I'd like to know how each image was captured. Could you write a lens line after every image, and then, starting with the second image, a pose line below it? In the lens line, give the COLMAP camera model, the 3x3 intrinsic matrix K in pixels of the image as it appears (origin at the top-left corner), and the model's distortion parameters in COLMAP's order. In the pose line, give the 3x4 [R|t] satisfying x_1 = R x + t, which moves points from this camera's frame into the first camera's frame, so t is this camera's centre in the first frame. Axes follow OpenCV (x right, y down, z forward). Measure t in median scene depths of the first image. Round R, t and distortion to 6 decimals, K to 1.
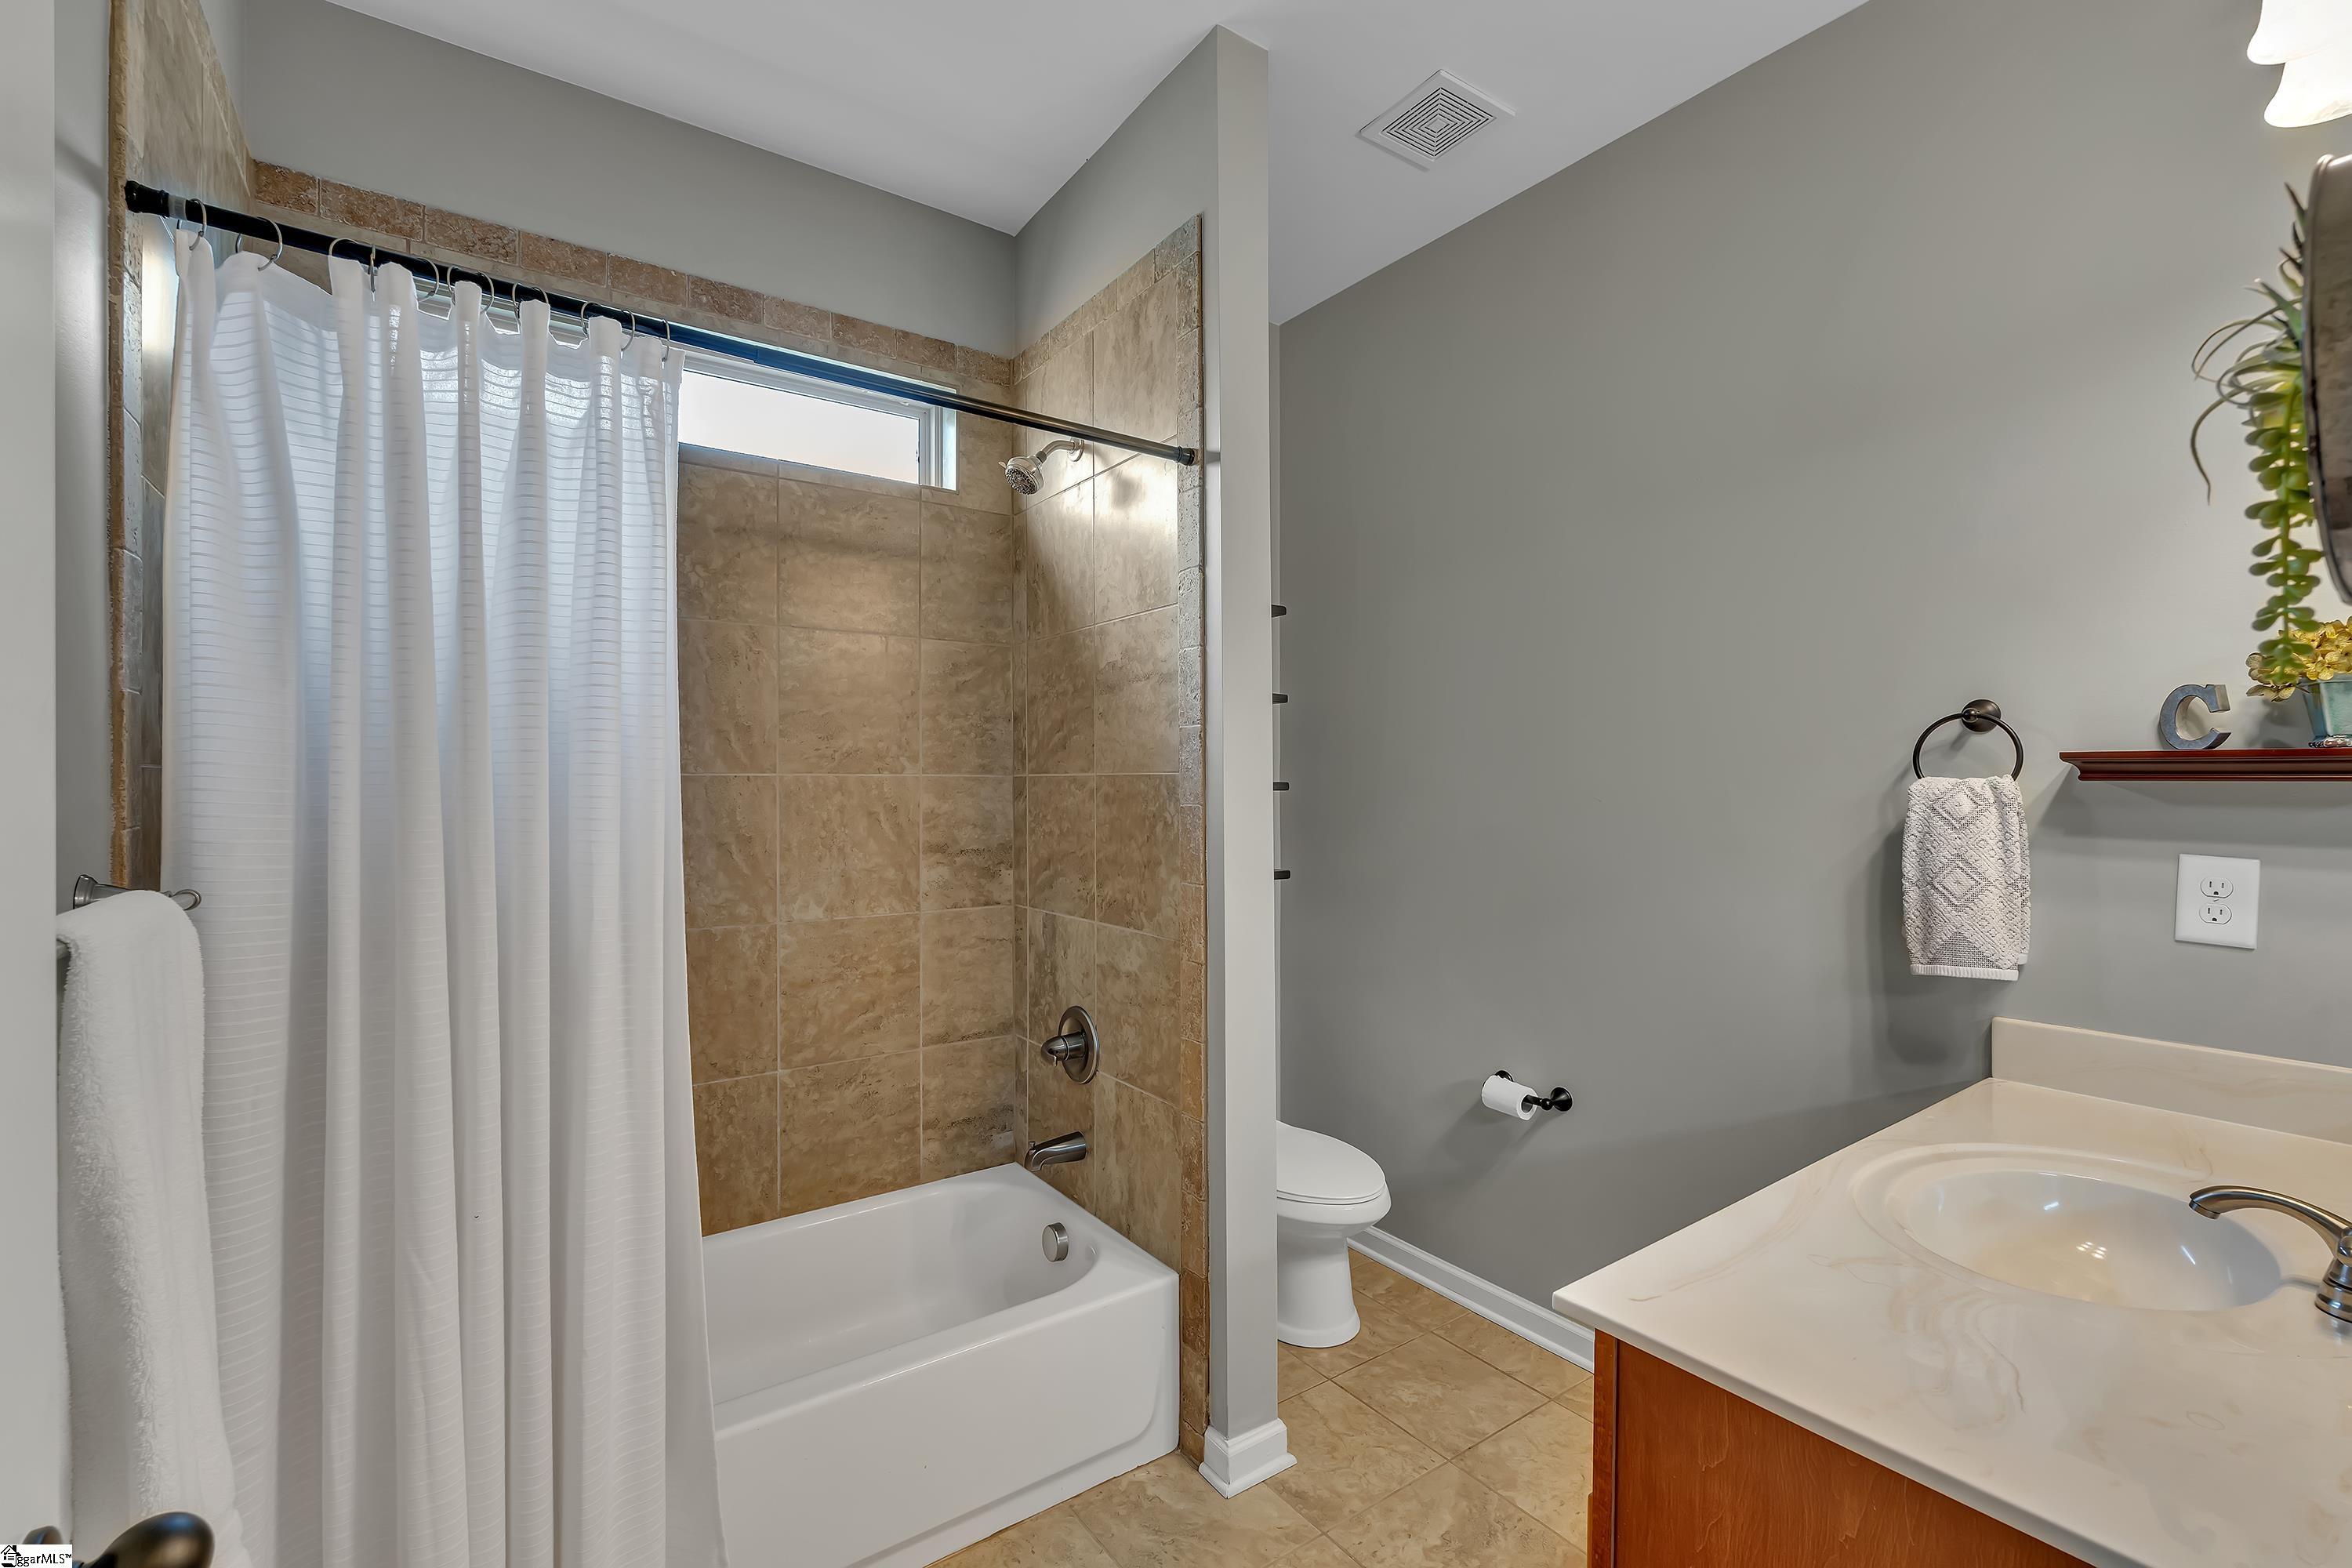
lens RADIAL K [[1026.2, 0, 1174.8], [0, 1026.2, 780.4], [0, 0, 1]] dist [-0.006211, 0.001231]
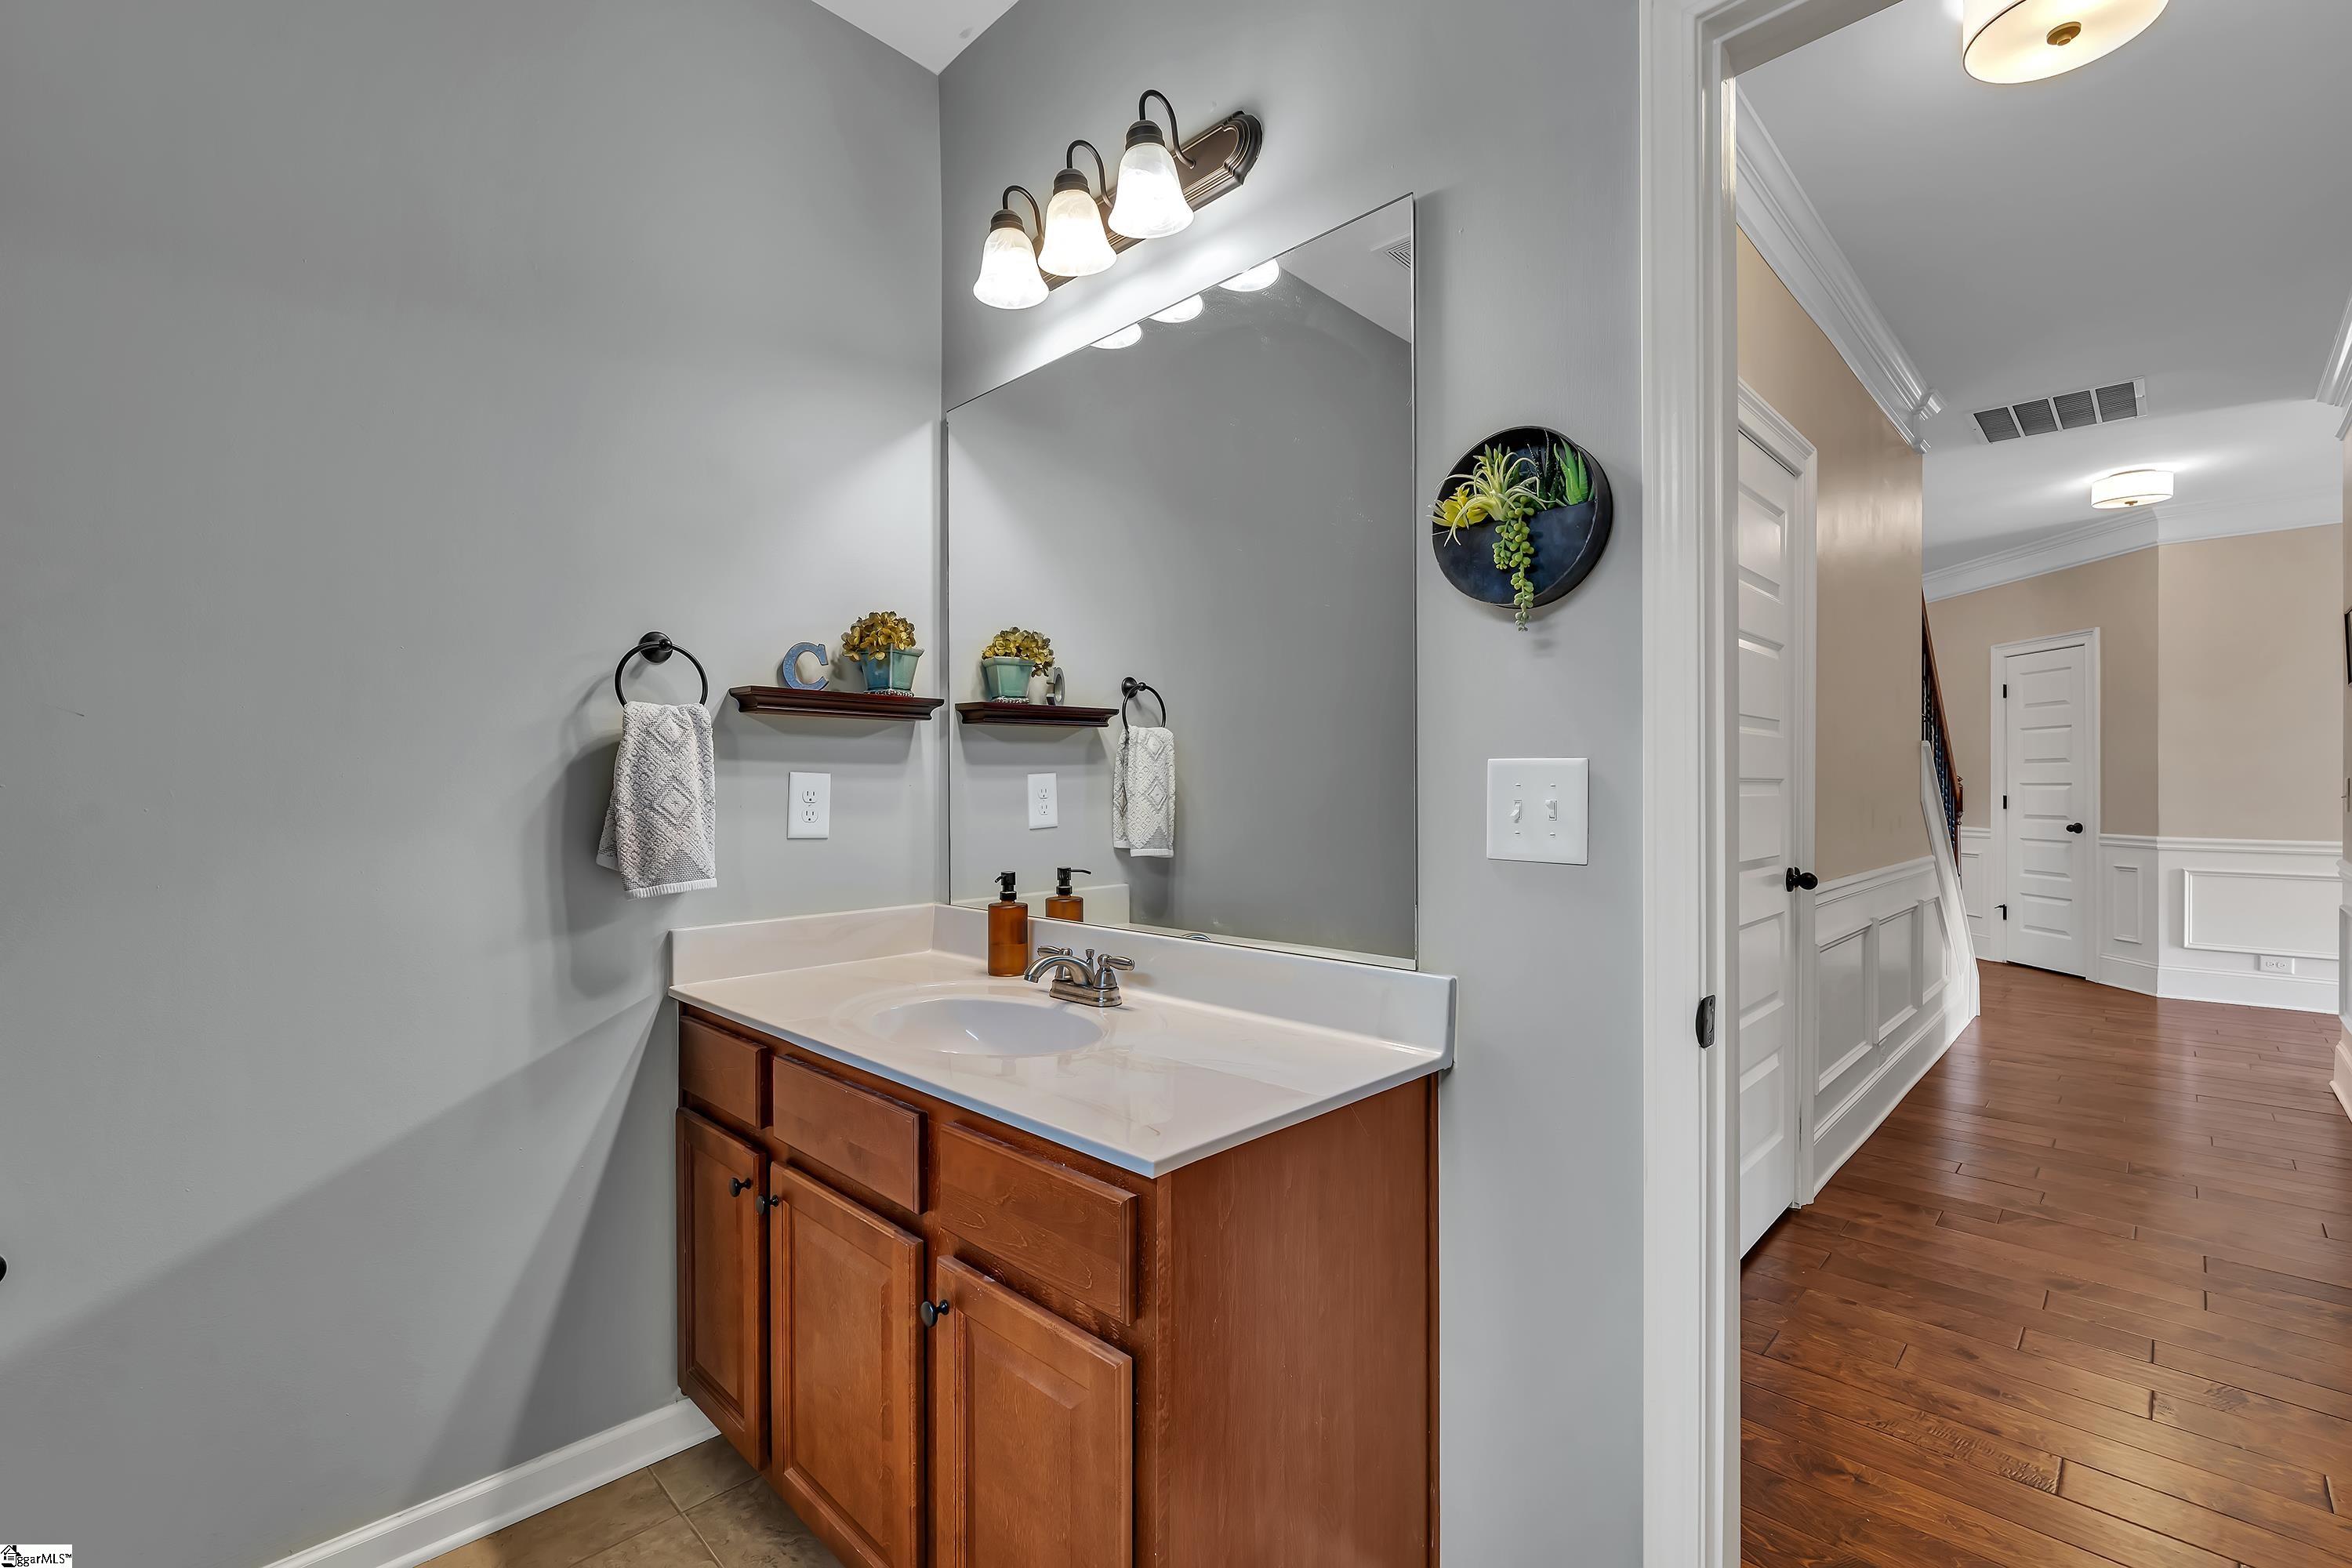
lens RADIAL K [[1026.2, 0, 1174.8], [0, 1026.2, 786.2], [0, 0, 1]] dist [-0.006211, 0.001231]
pose [[-0.162763, 0.000695, 0.986665, -0.348510], [0.005592, 0.999984, 0.000218, 0.085315], [-0.986649, 0.005553, -0.162765, 0.666407]]
